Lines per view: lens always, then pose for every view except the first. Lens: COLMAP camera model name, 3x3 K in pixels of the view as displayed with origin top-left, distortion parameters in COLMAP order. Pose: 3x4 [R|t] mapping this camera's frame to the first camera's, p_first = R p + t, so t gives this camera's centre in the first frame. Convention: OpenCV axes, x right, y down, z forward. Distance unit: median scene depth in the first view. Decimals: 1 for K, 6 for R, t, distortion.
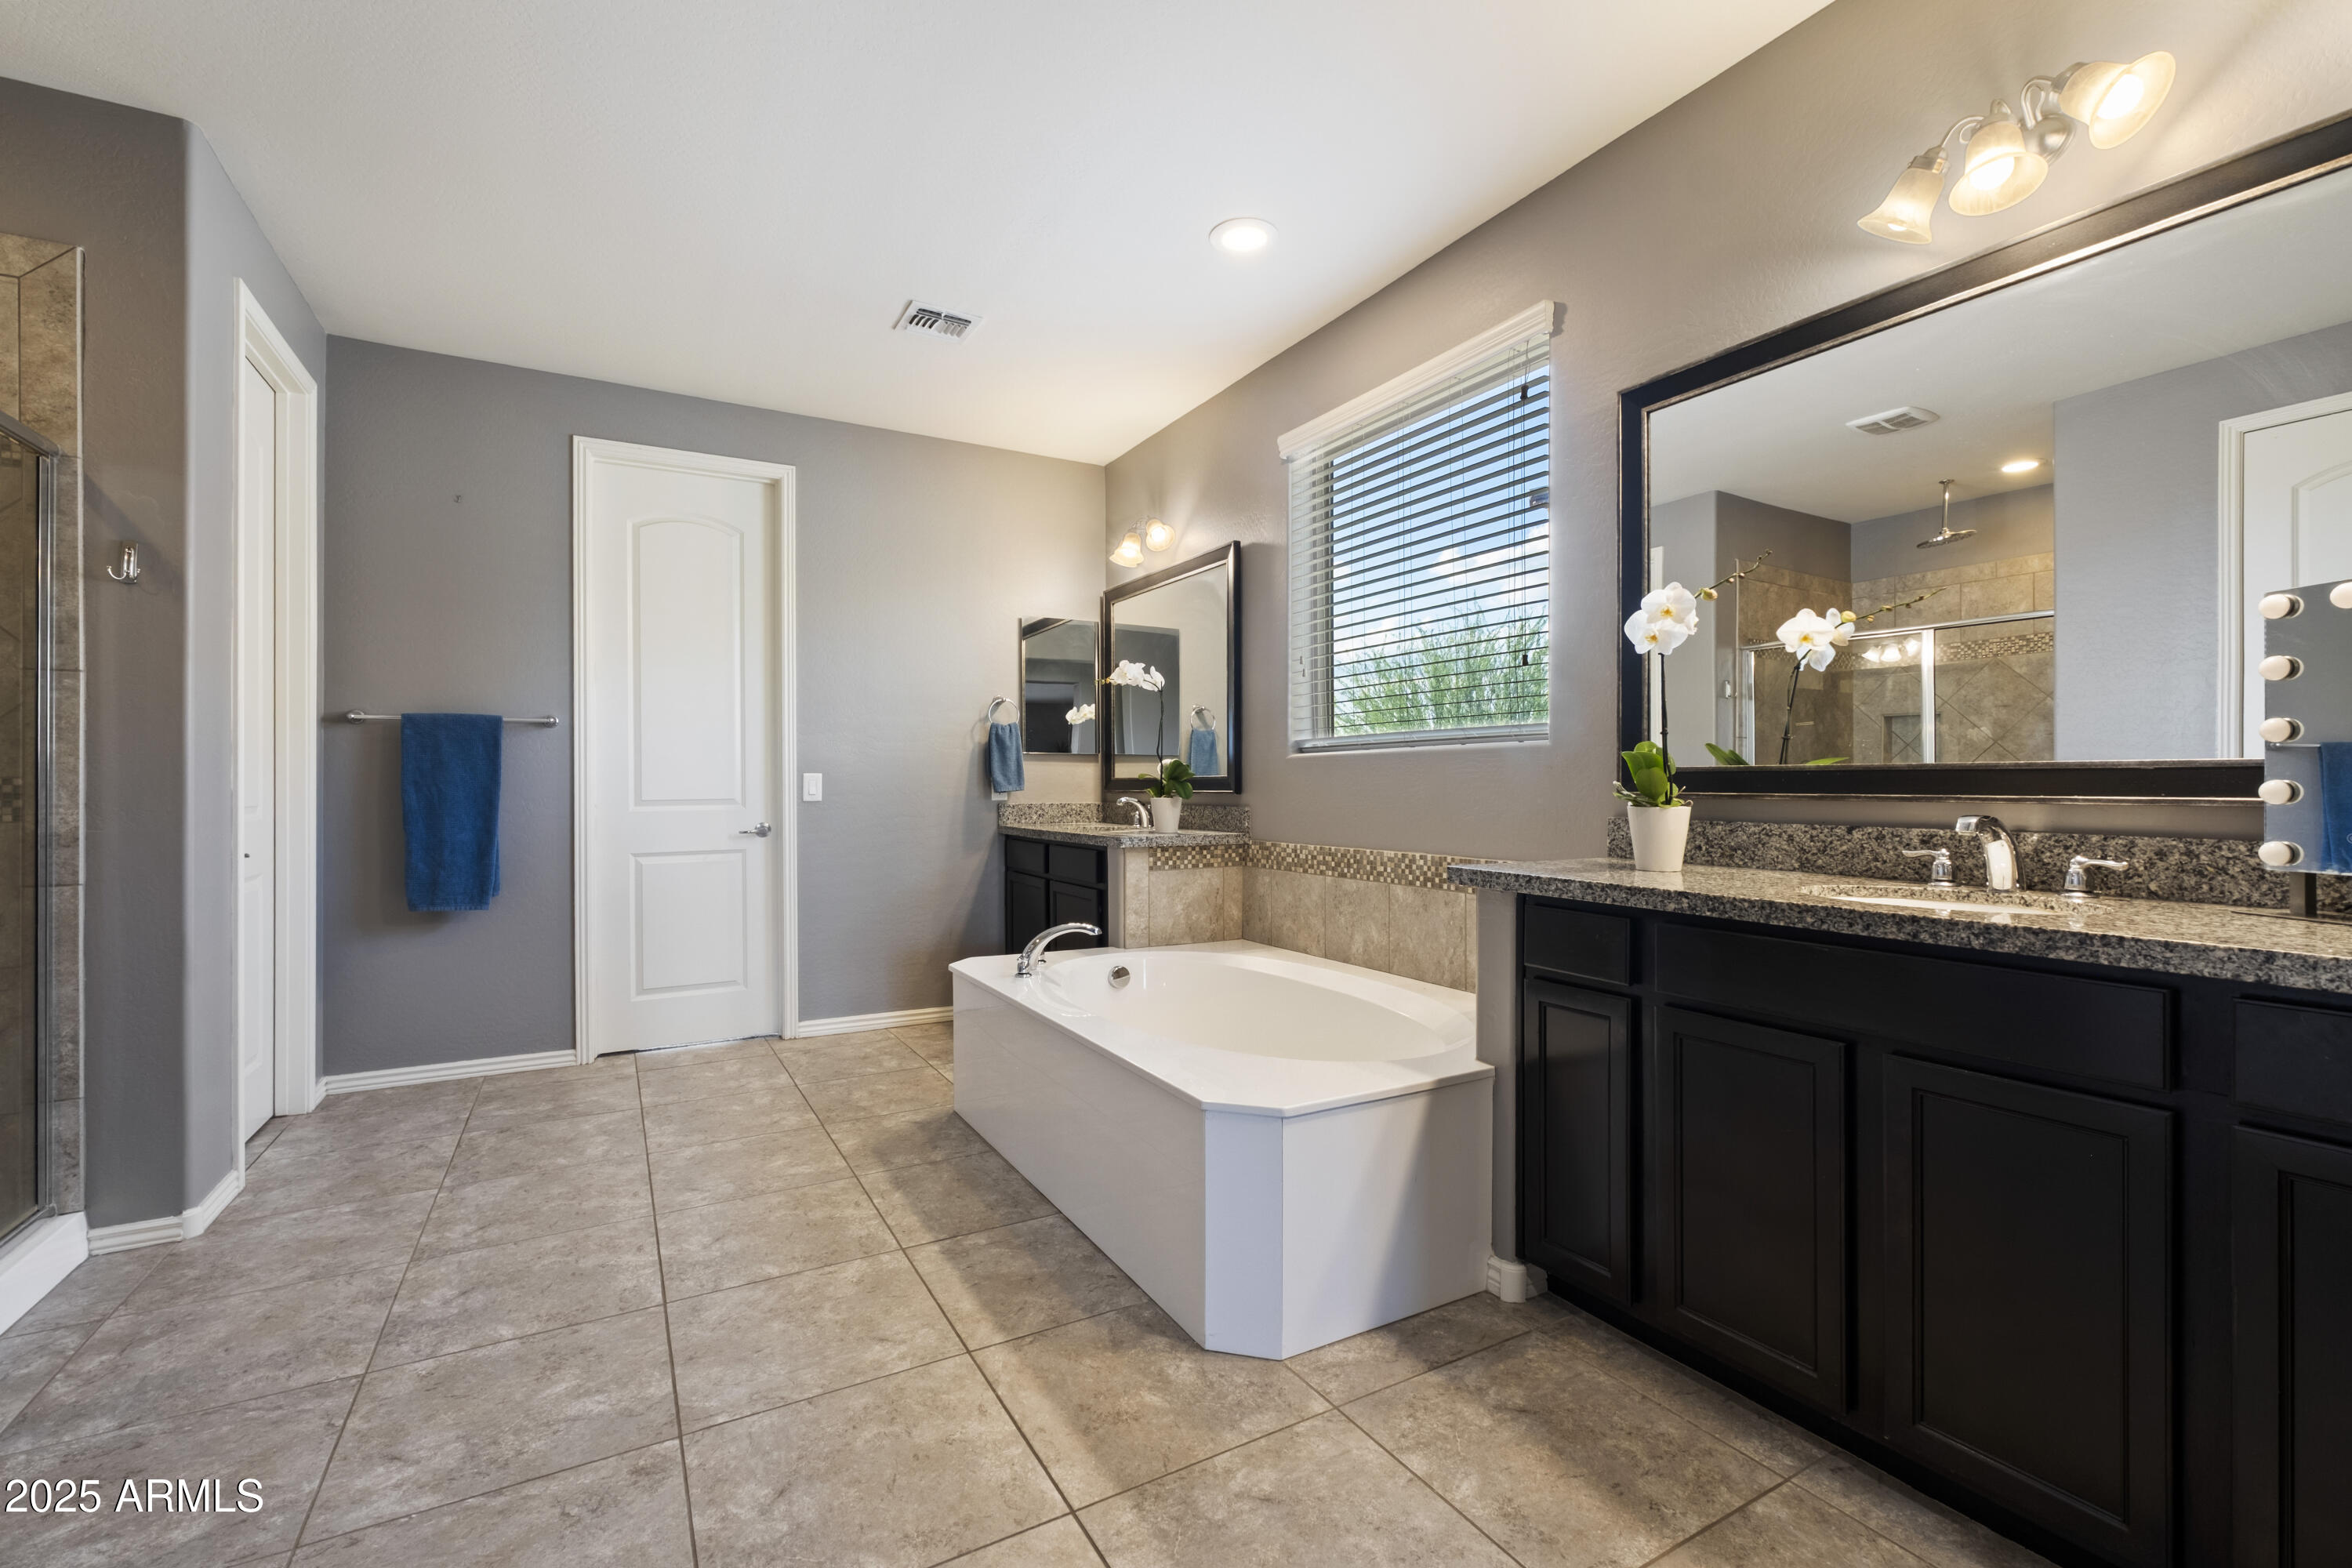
lens RADIAL K [[1103.5, 0, 1176.0], [0, 1103.5, 784.0], [0, 0, 1]] dist [0.000844, 0.000341]
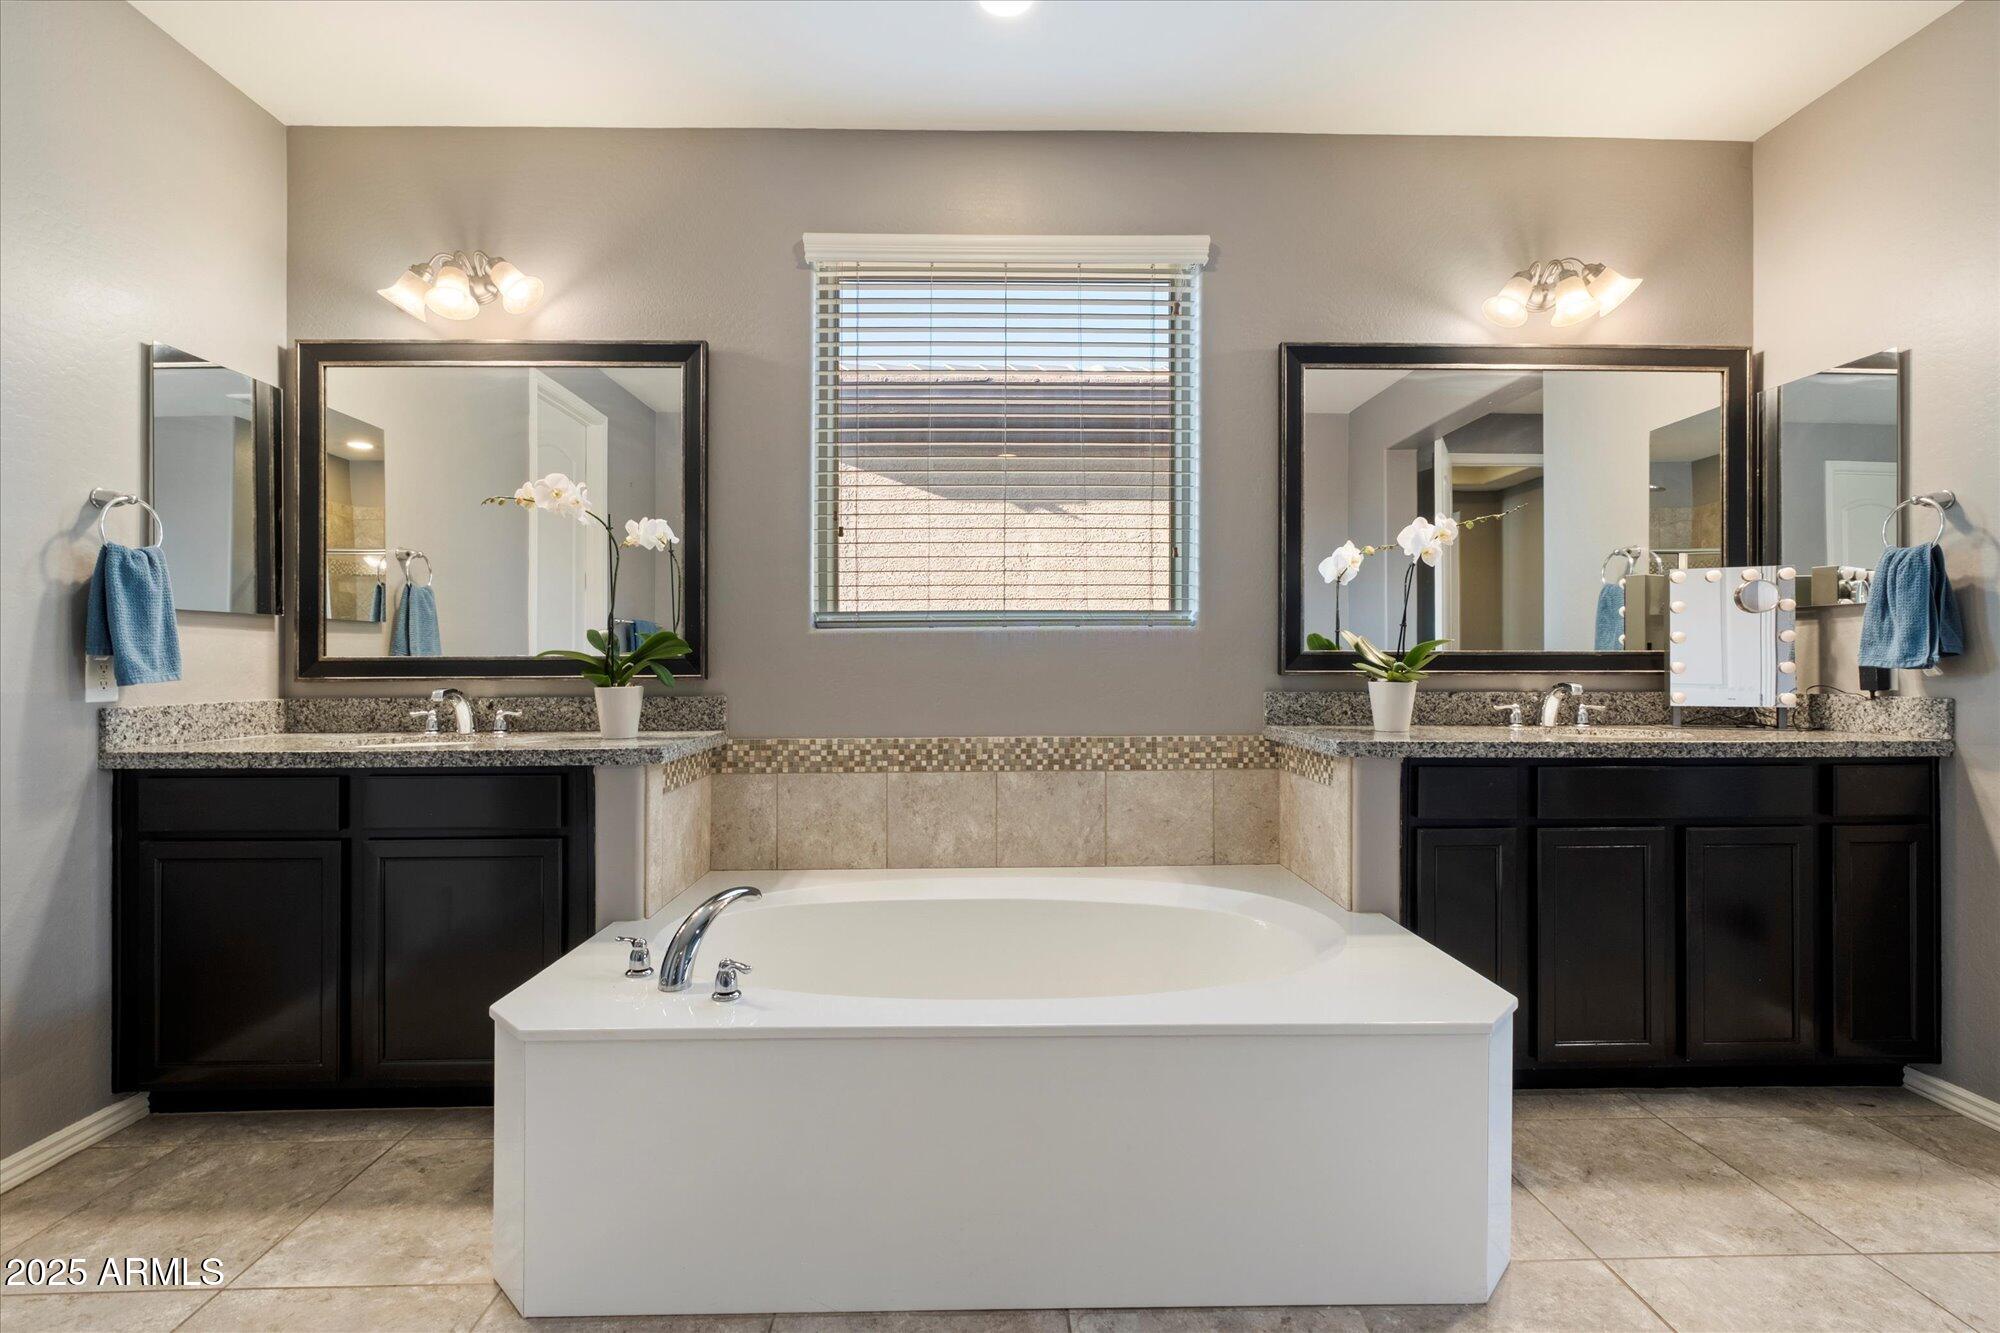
lens RADIAL K [[938.3, 0, 1000.0], [0, 938.3, 666.5], [0, 0, 1]] dist [0.000844, 0.000341]
pose [[0.426583, -0.005114, 0.904434, -0.541608], [0.002160, 0.999987, 0.004635, -0.002628], [-0.904446, -0.000024, 0.426589, 0.679770]]
